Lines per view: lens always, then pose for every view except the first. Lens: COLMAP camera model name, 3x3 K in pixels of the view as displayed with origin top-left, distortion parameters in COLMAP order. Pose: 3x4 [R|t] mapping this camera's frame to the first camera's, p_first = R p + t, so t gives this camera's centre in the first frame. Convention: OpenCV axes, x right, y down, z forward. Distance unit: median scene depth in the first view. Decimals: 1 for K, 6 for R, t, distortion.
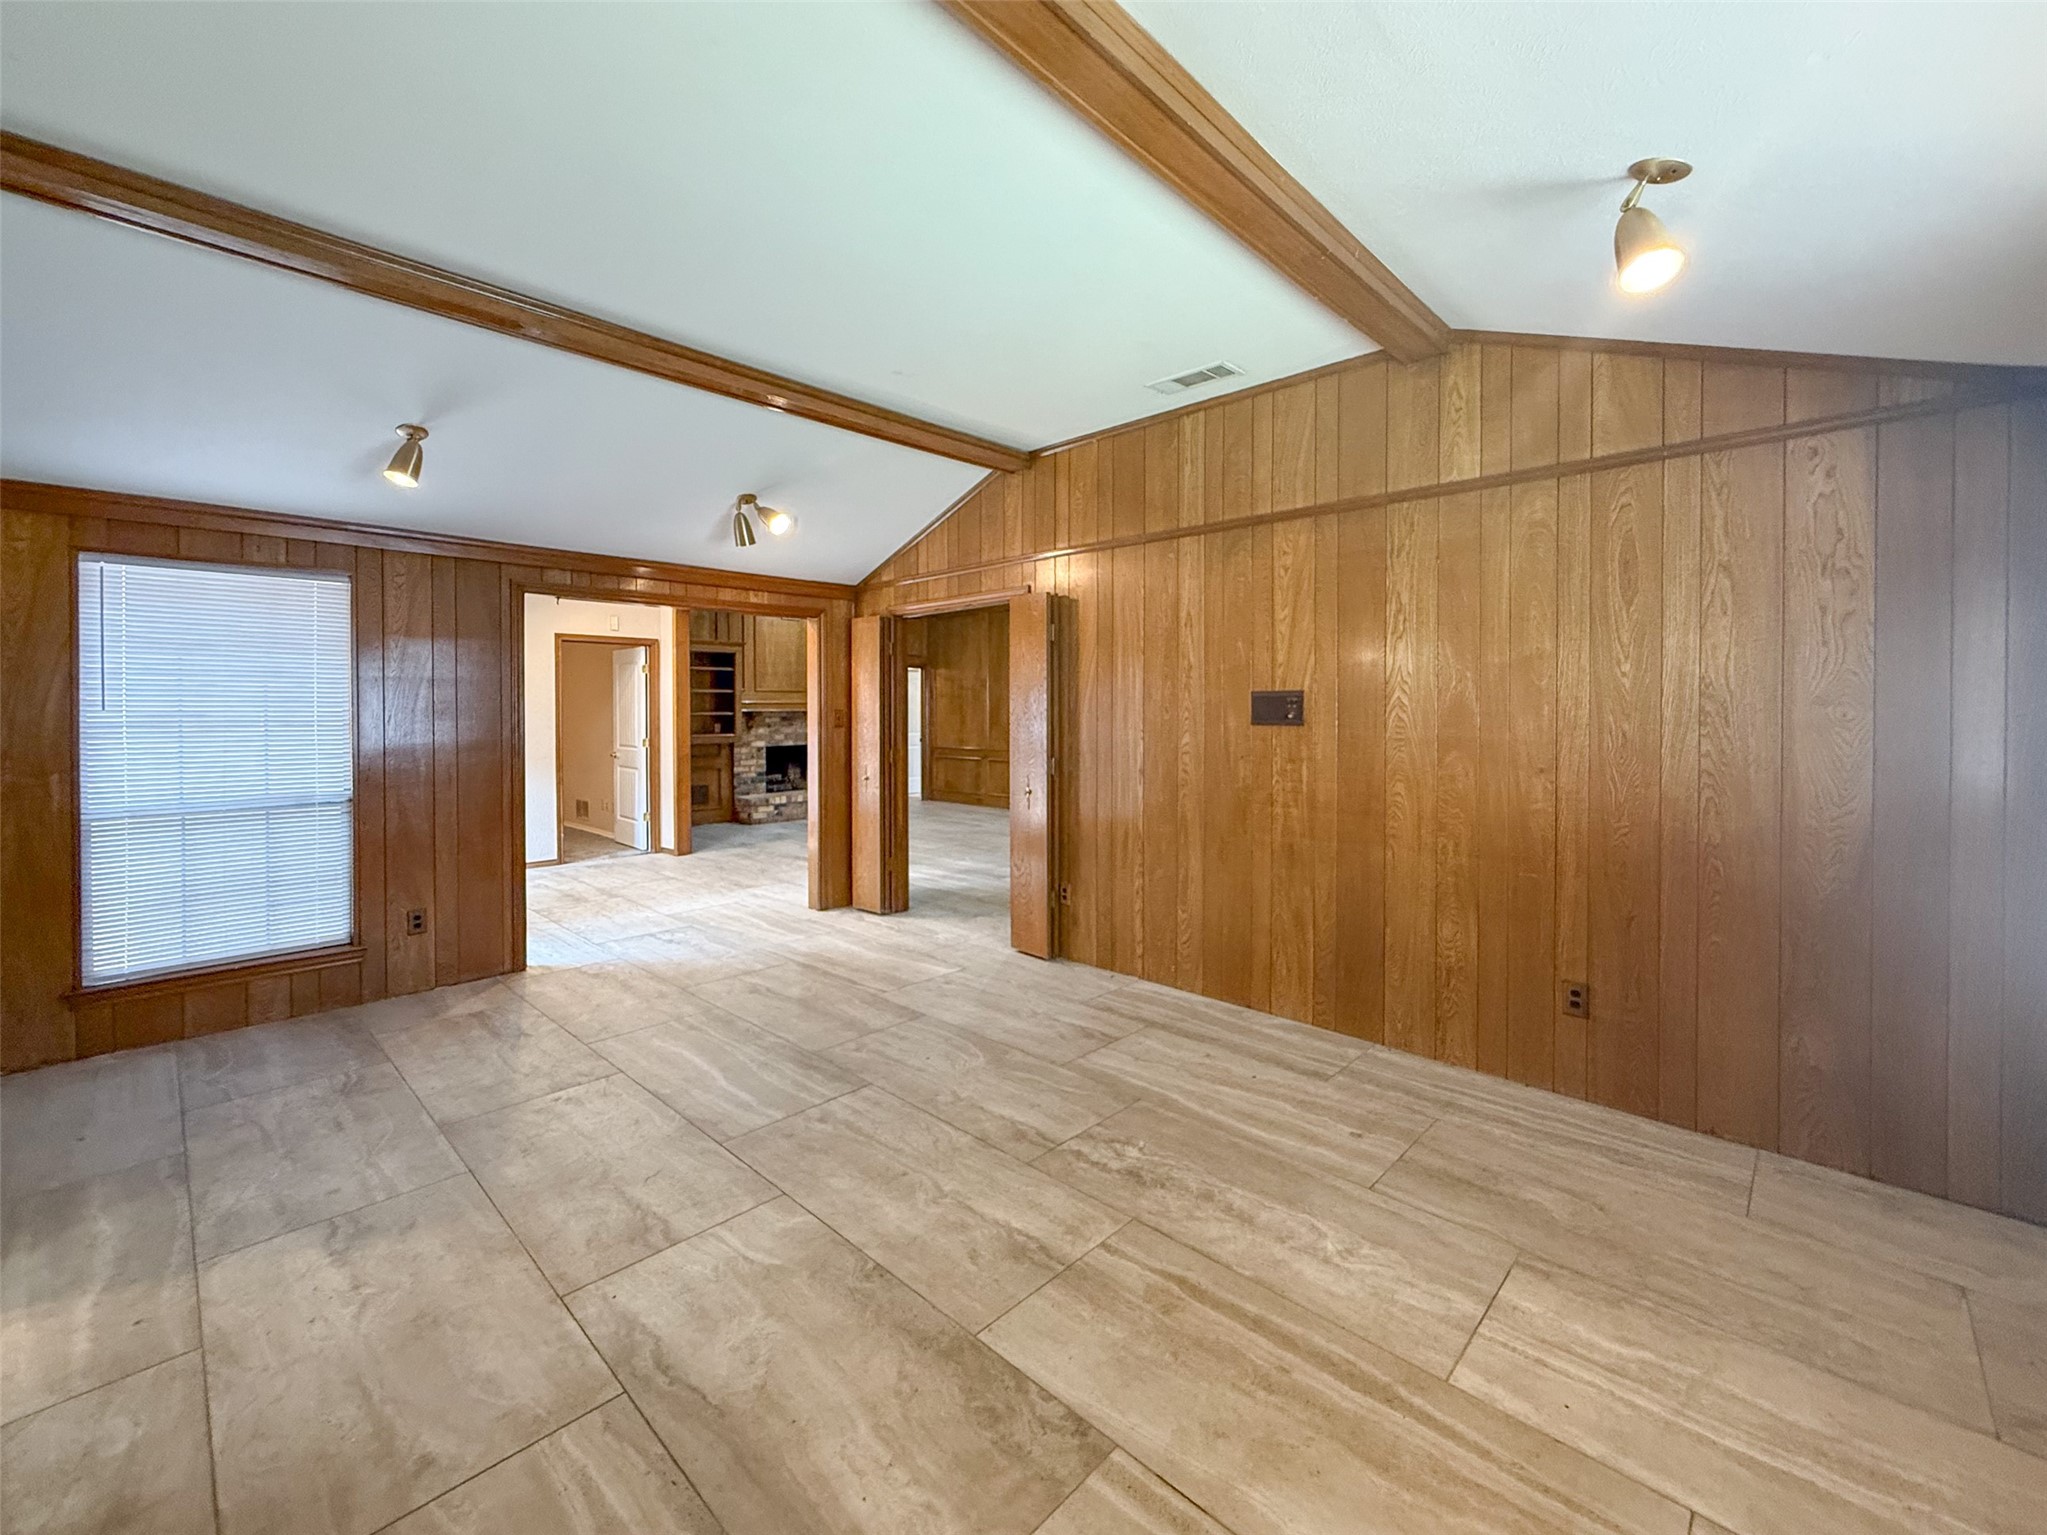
lens RADIAL K [[832.7, 0, 1017.2], [0, 832.7, 717.3], [0, 0, 1]] dist [-0.000340, 0.000038]
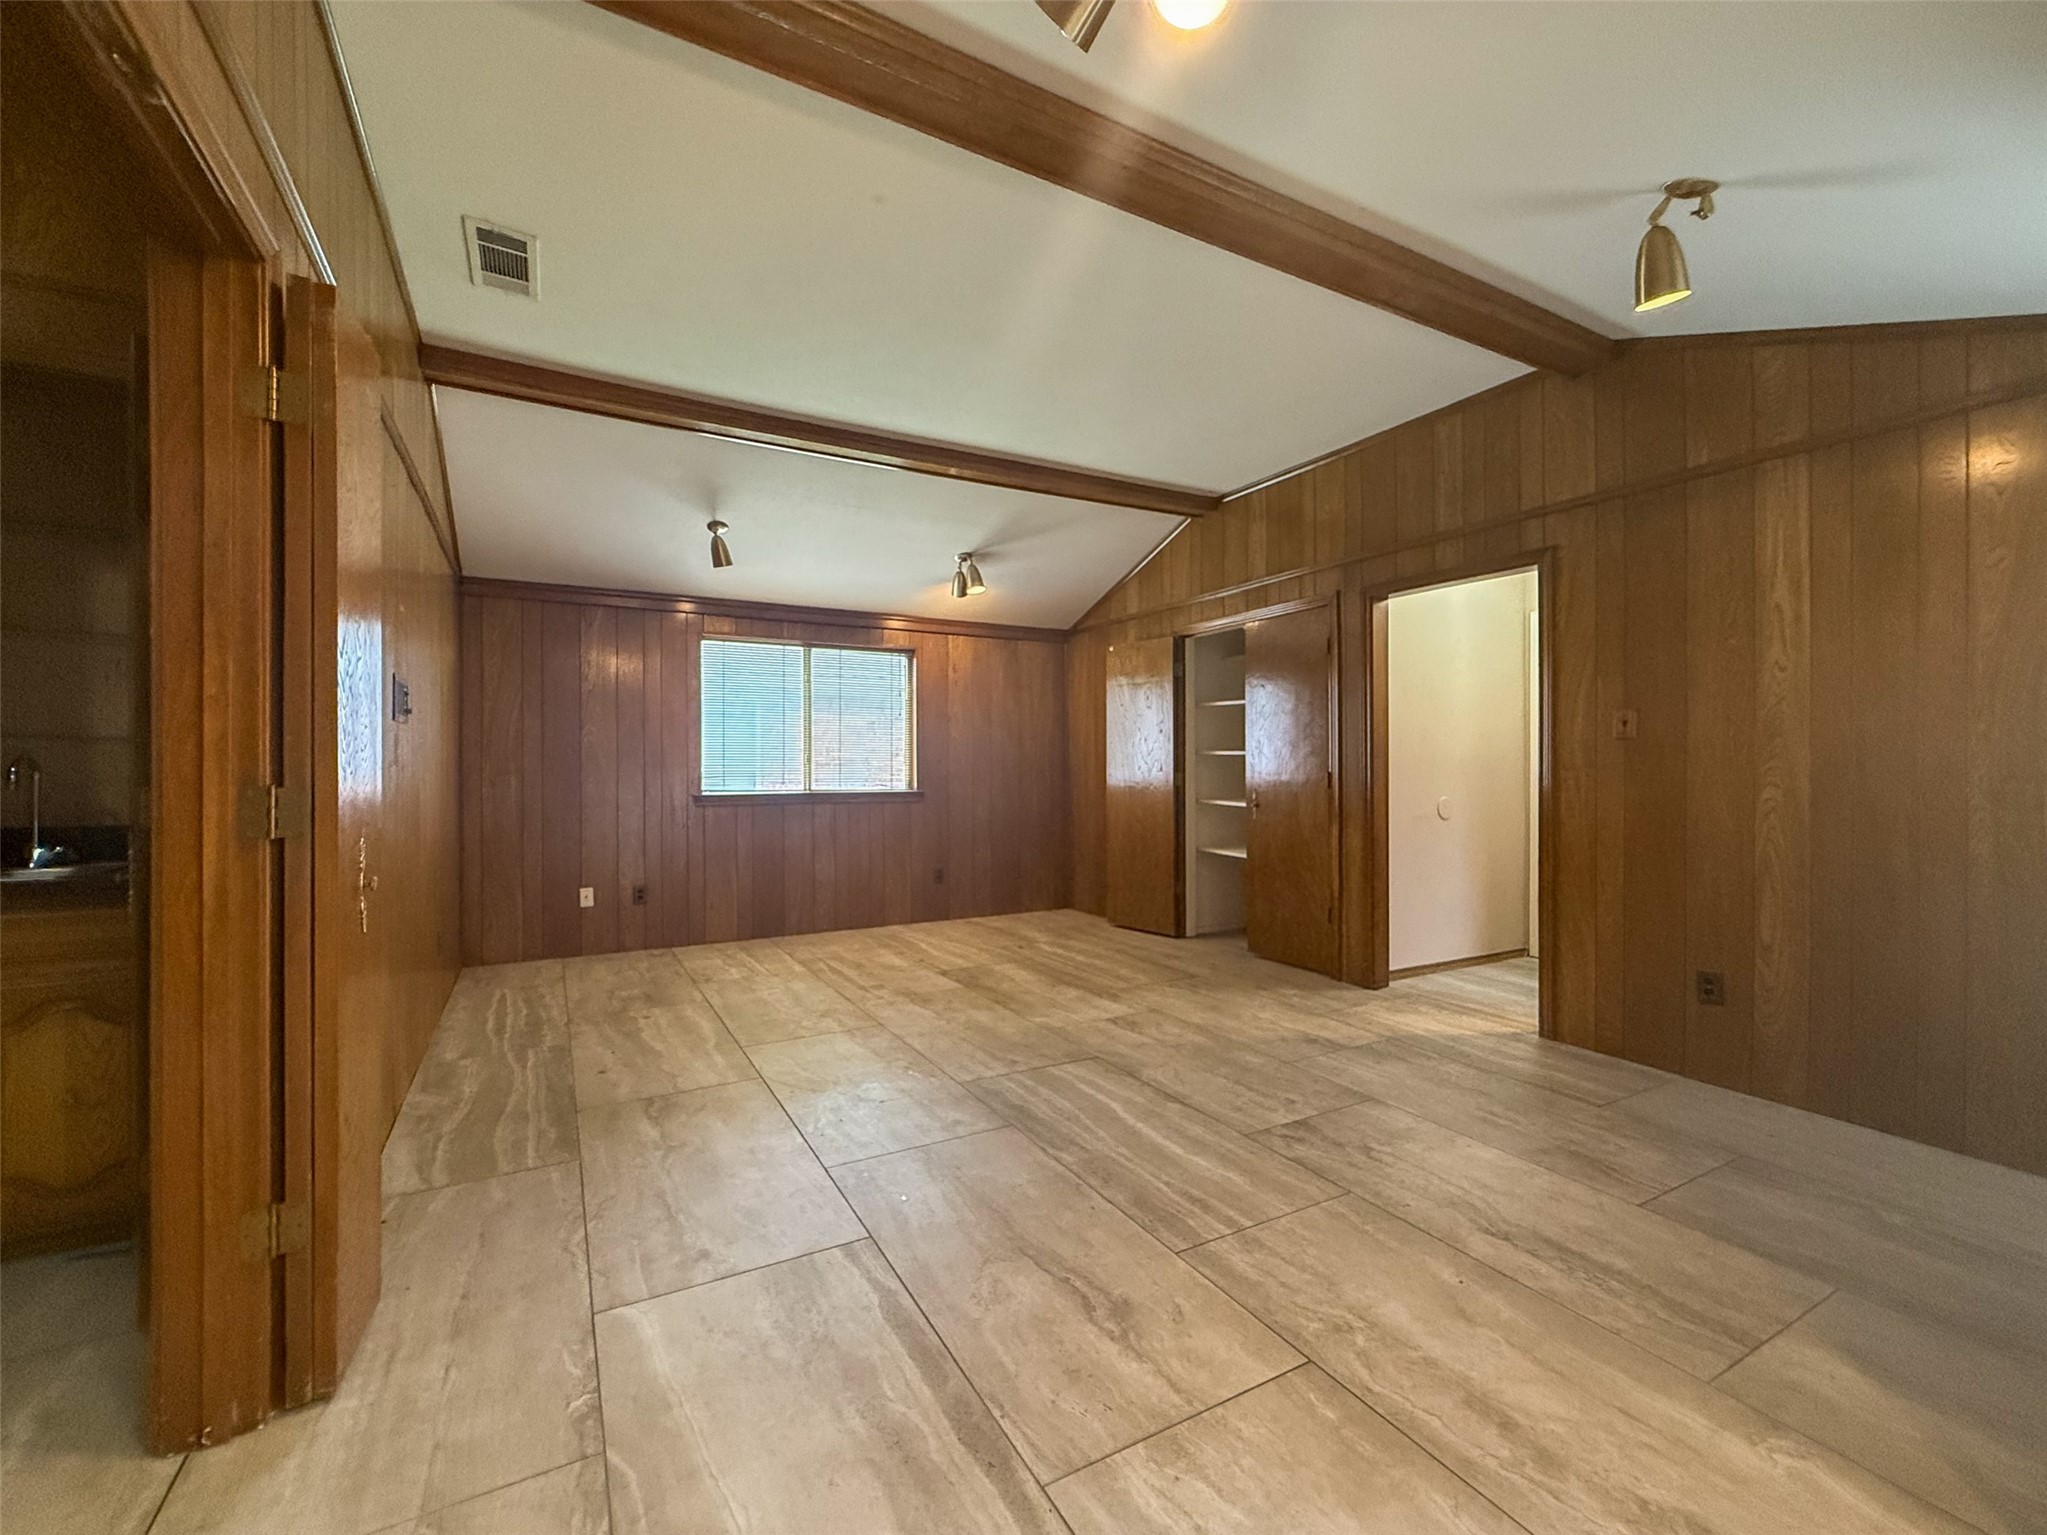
lens RADIAL K [[832.3, 0, 1047.4], [0, 832.3, 770.6], [0, 0, 1]] dist [-0.000495, 0.000002]
pose [[-0.964793, 0.003286, 0.262990, -0.535225], [0.006571, 0.999911, 0.011610, 0.073339], [-0.262928, 0.012929, -0.964729, 1.928354]]
